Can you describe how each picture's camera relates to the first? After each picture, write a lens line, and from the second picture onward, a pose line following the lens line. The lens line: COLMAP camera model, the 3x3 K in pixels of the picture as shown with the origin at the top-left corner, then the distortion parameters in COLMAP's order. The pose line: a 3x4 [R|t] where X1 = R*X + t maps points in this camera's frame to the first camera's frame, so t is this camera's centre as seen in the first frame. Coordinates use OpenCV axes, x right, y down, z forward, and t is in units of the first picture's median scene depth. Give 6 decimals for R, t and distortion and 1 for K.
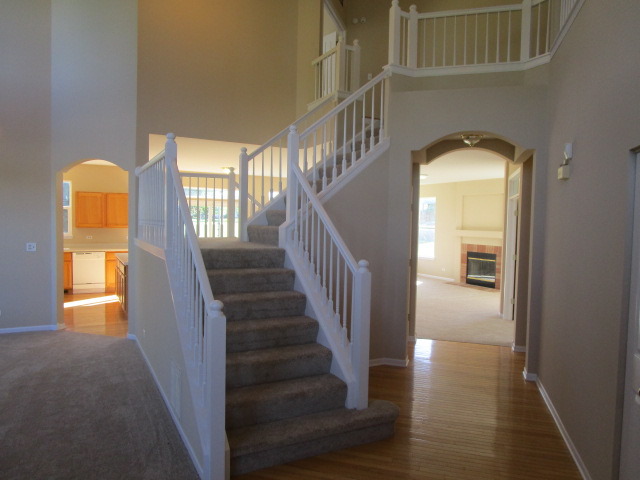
lens RADIAL K [[455.1, 0, 318.8], [0, 455.1, 243.6], [0, 0, 1]] dist [-0.025256, 0.005884]
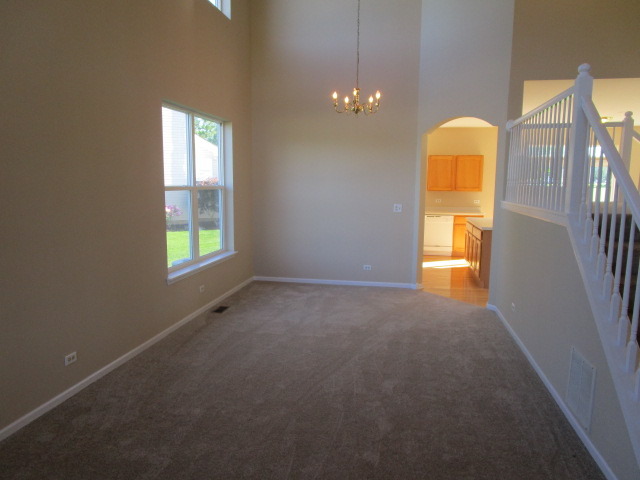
lens RADIAL K [[455.1, 0, 318.8], [0, 455.1, 243.6], [0, 0, 1]] dist [-0.025256, 0.005884]
pose [[0.774803, 0.071852, -0.628106, -0.119060], [-0.025286, 0.996247, 0.082774, 0.007917], [0.631696, -0.048252, 0.773713, 0.066582]]
